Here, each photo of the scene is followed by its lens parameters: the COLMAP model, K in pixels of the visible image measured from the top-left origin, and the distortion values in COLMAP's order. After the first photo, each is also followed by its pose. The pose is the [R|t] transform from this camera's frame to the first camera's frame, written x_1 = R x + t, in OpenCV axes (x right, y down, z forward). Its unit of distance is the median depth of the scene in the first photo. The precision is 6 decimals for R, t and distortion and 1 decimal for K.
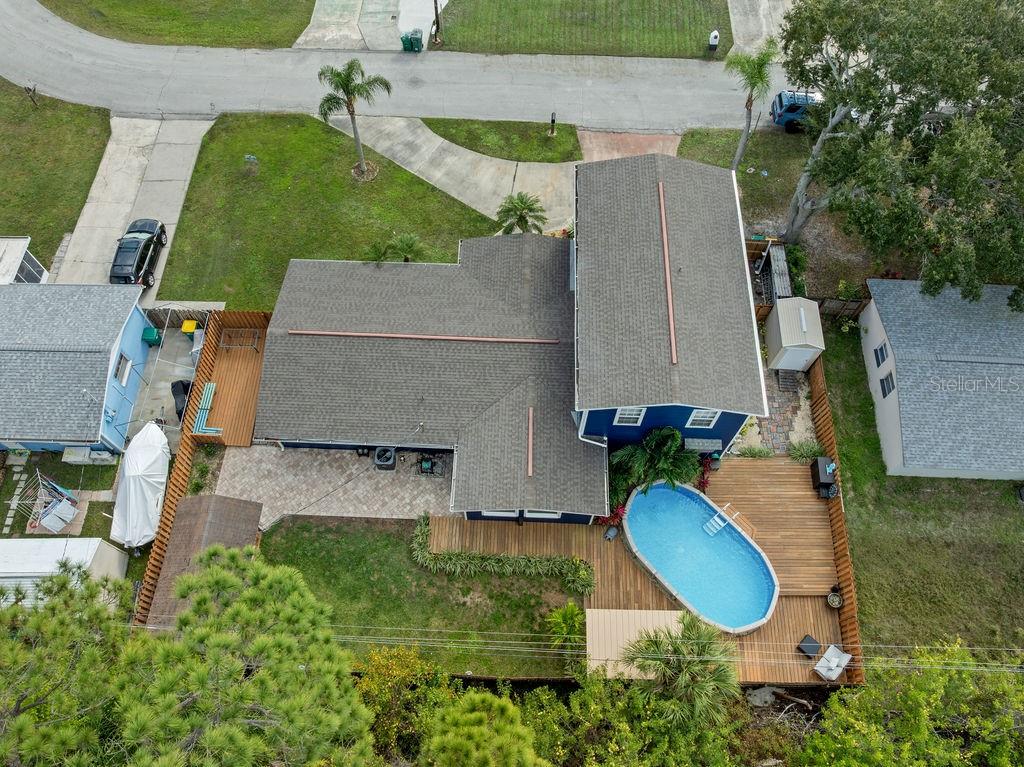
lens RADIAL K [[741.6, 0, 512.0], [0, 741.6, 383.5], [0, 0, 1]] dist [-0.036843, -0.003953]
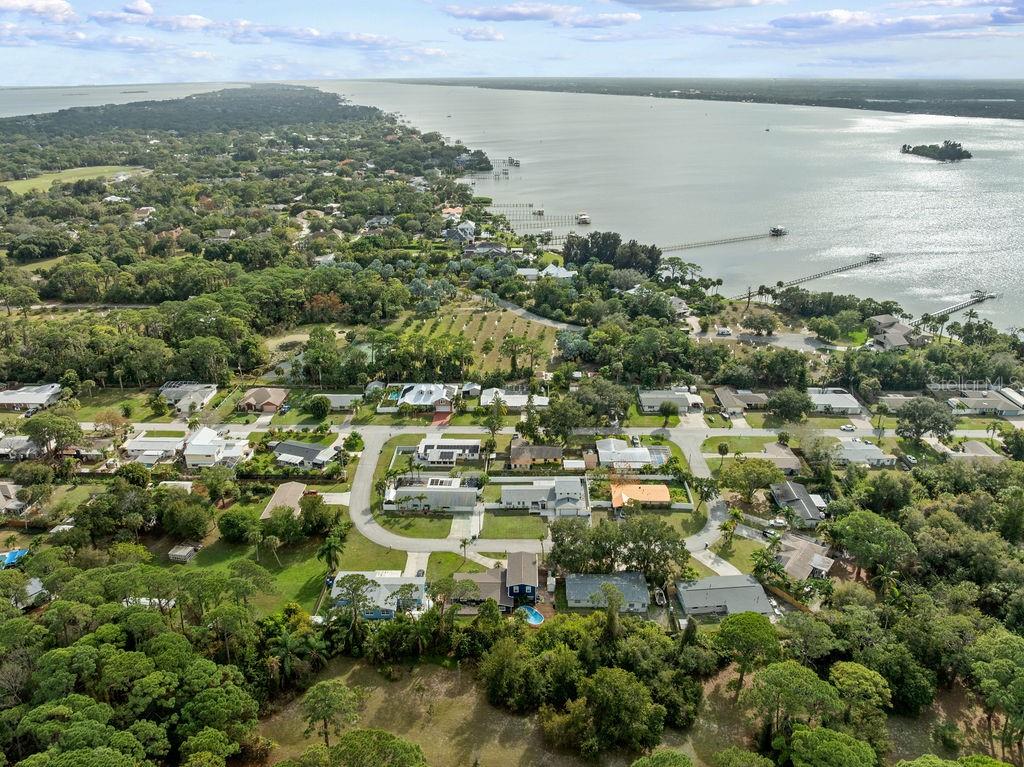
lens RADIAL K [[720.2, 0, 512.0], [0, 720.2, 383.5], [0, 0, 1]] dist [-0.040558, 0.003301]
pose [[0.999750, -0.021391, 0.006518, 0.105662], [0.020567, 0.765205, -0.643459, 2.098918], [0.008777, 0.643432, 0.765453, -3.768793]]
